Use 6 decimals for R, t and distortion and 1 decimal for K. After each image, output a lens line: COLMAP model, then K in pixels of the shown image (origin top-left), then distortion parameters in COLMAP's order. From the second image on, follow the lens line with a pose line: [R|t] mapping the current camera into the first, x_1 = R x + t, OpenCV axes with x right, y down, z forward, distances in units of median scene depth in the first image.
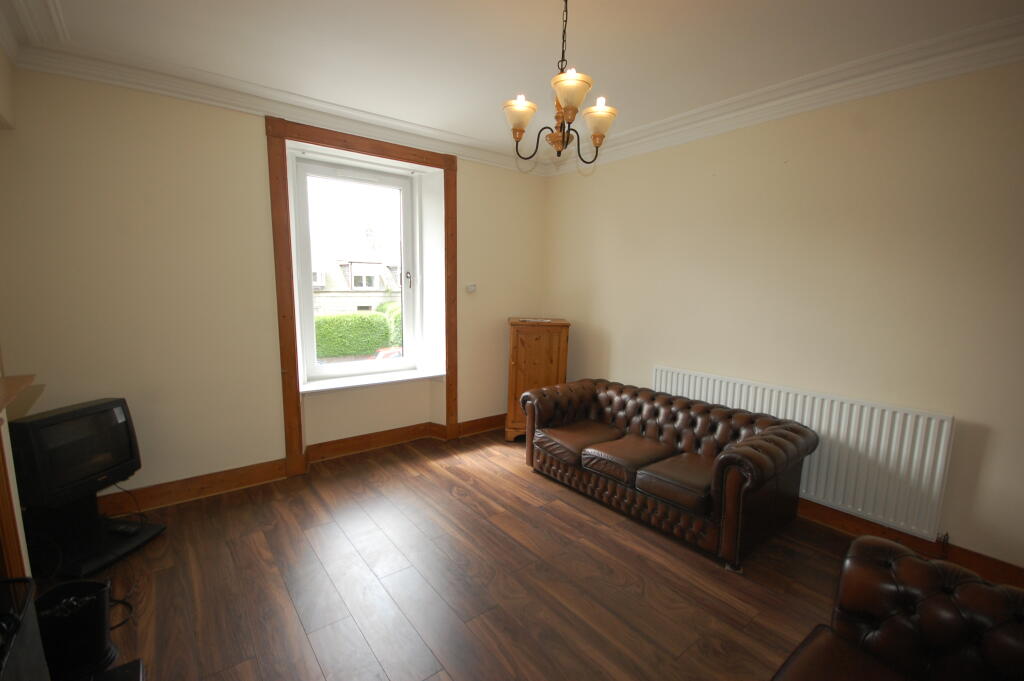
lens RADIAL K [[449.3, 0, 511.2], [0, 449.3, 348.5], [0, 0, 1]] dist [-0.008457, -0.000101]
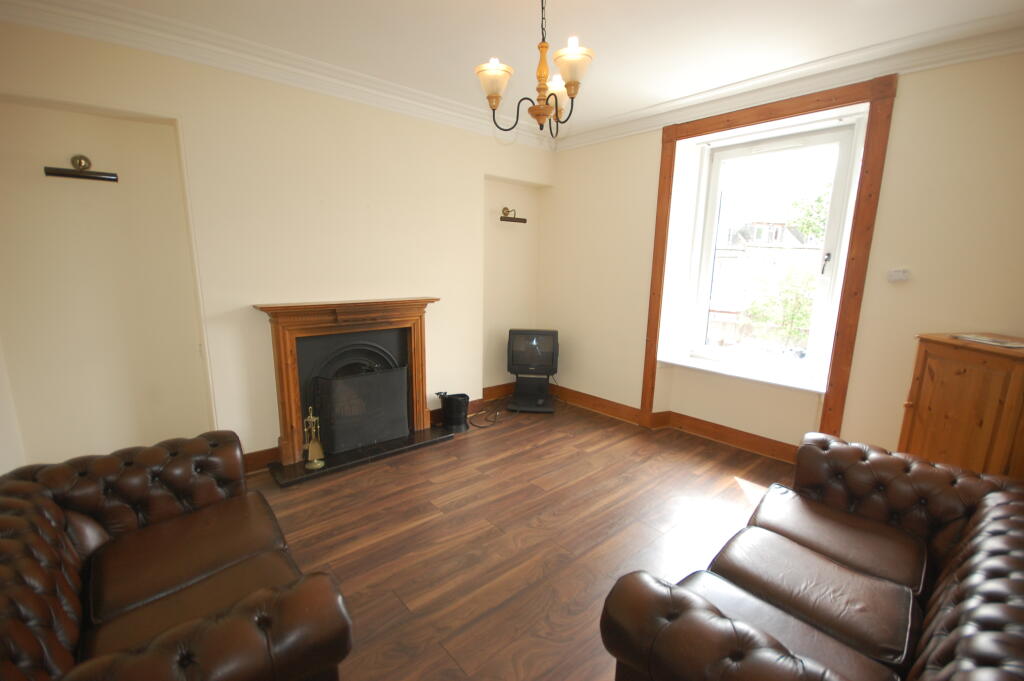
lens RADIAL K [[449.3, 0, 508.1], [0, 449.3, 349.4], [0, 0, 1]] dist [-0.008457, -0.000101]
pose [[0.042303, 0.175544, -0.983562, 0.744049], [-0.156487, 0.973458, 0.167010, -0.072173], [0.986774, 0.146850, 0.068650, 0.598245]]
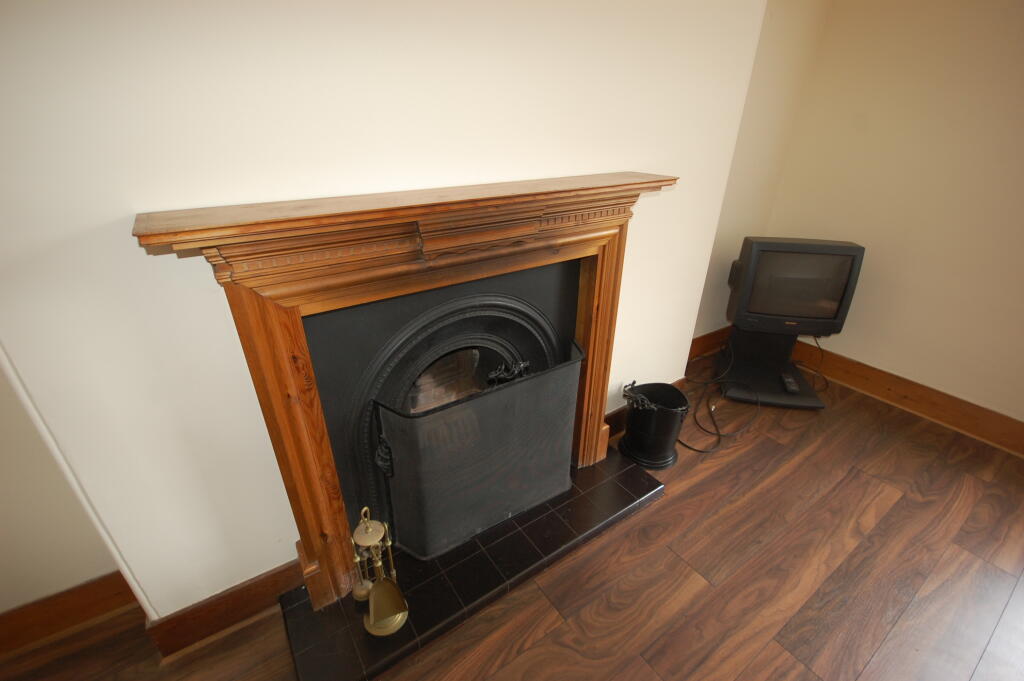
lens RADIAL K [[449.3, 0, 512.3], [0, 449.3, 346.2], [0, 0, 1]] dist [-0.008457, -0.000101]
pose [[-0.064668, 0.448716, -0.891332, -0.014589], [-0.150397, 0.878616, 0.453226, -0.003845], [0.986508, 0.163363, 0.010668, 0.331055]]
